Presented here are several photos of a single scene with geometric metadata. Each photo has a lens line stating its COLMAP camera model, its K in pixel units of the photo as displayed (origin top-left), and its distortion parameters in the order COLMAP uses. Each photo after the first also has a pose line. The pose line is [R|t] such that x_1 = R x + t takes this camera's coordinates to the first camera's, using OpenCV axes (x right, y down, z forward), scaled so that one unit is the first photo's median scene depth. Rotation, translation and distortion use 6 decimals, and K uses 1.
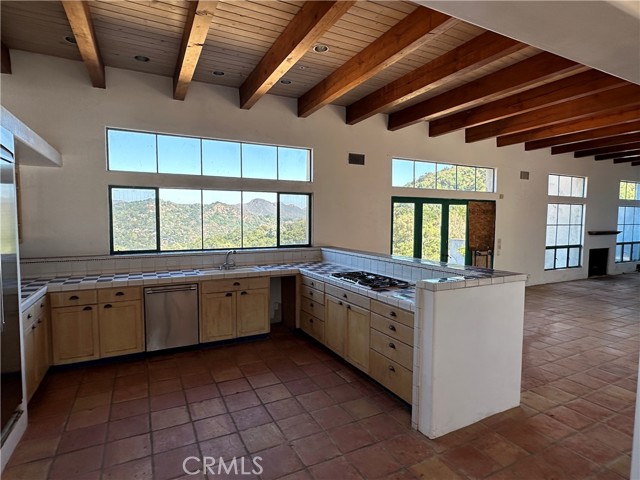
lens RADIAL K [[350.9, 0, 320.0], [0, 350.9, 240.0], [0, 0, 1]] dist [-0.001272, 0.000174]
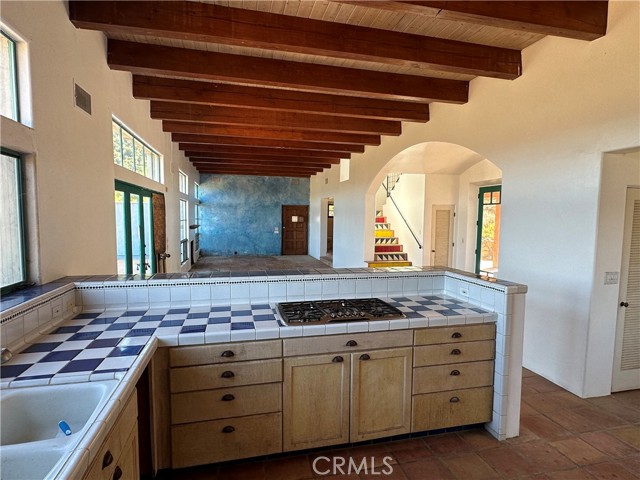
lens RADIAL K [[350.9, 0, 320.0], [0, 350.9, 240.0], [0, 0, 1]] dist [-0.001272, 0.000174]
pose [[0.235144, -0.070000, 0.969436, -0.485955], [0.050559, 0.996934, 0.059722, -0.059685], [-0.970645, 0.034970, 0.237963, 0.814032]]
